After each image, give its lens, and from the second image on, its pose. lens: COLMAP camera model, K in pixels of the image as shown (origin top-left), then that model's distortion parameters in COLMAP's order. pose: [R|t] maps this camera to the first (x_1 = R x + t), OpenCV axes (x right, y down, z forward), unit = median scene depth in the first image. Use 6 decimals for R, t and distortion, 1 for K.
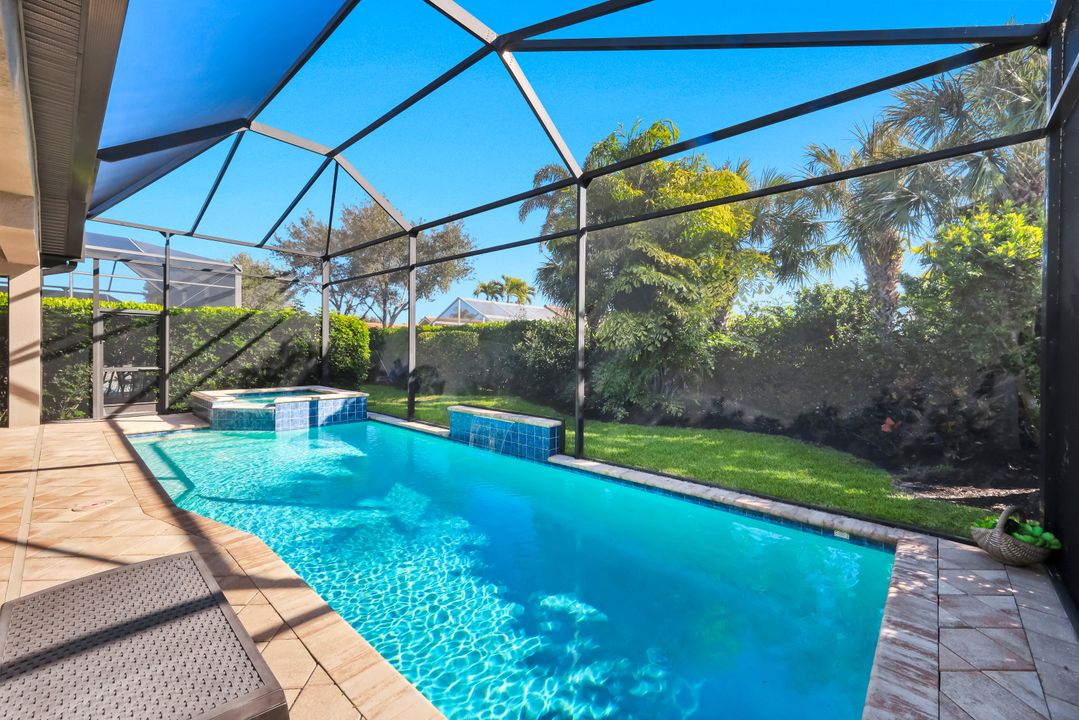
lens RADIAL K [[428.3, 0, 542.9], [0, 428.3, 354.8], [0, 0, 1]] dist [-0.011891, -0.000260]
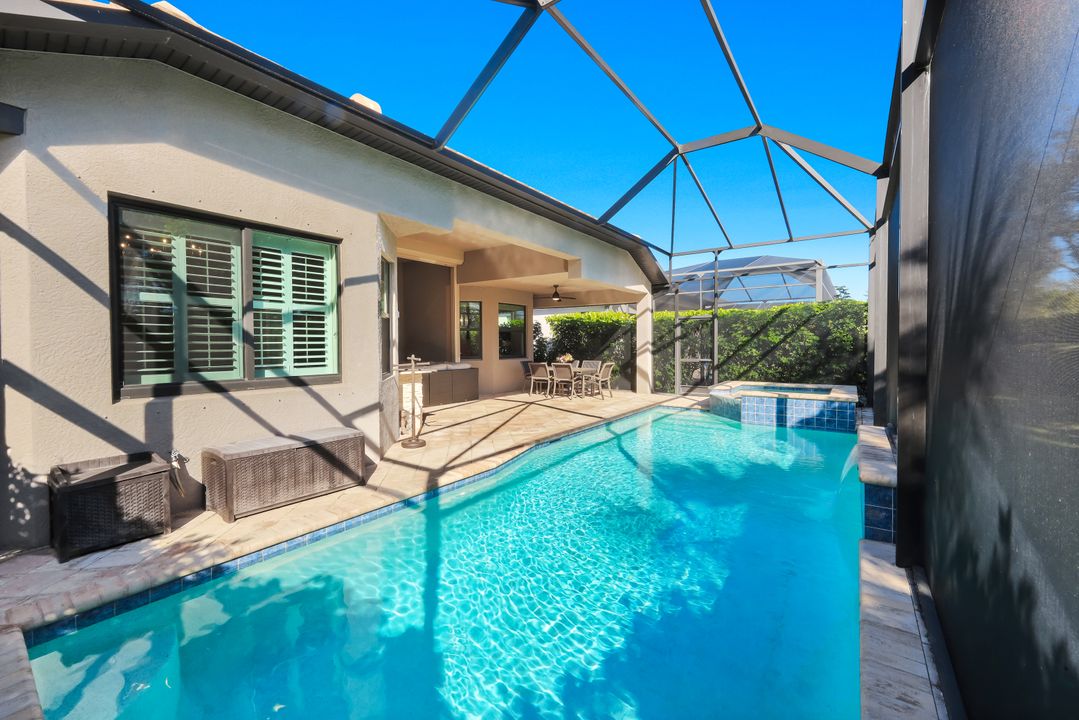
lens RADIAL K [[428.3, 0, 543.7], [0, 428.3, 356.2], [0, 0, 1]] dist [-0.011891, -0.000260]
pose [[0.093439, 0.009956, -0.995575, 0.318303], [0.000380, 0.999950, 0.010036, 0.006402], [0.995625, -0.001316, 0.093430, 0.382016]]
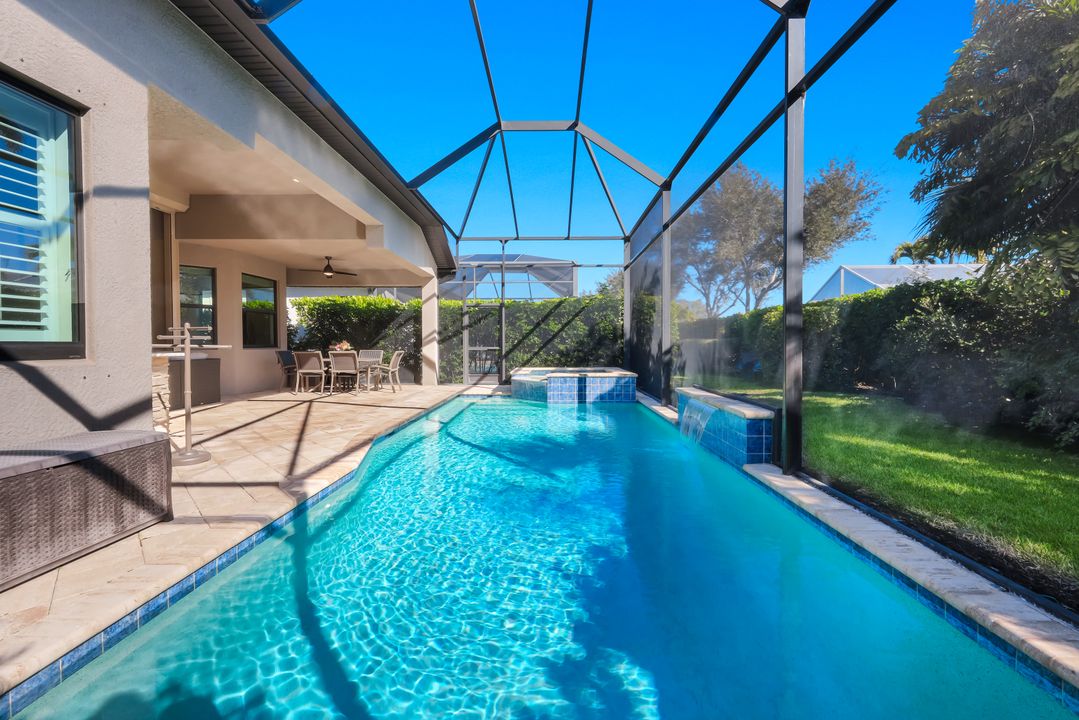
lens RADIAL K [[451.2, 0, 538.6], [0, 451.2, 361.5], [0, 0, 1]] dist [-0.010999, -0.000503]
pose [[0.641214, 0.010705, -0.767287, 0.213806], [0.007154, 0.999776, 0.019927, 0.044825], [0.767329, -0.018267, 0.640994, 0.217107]]
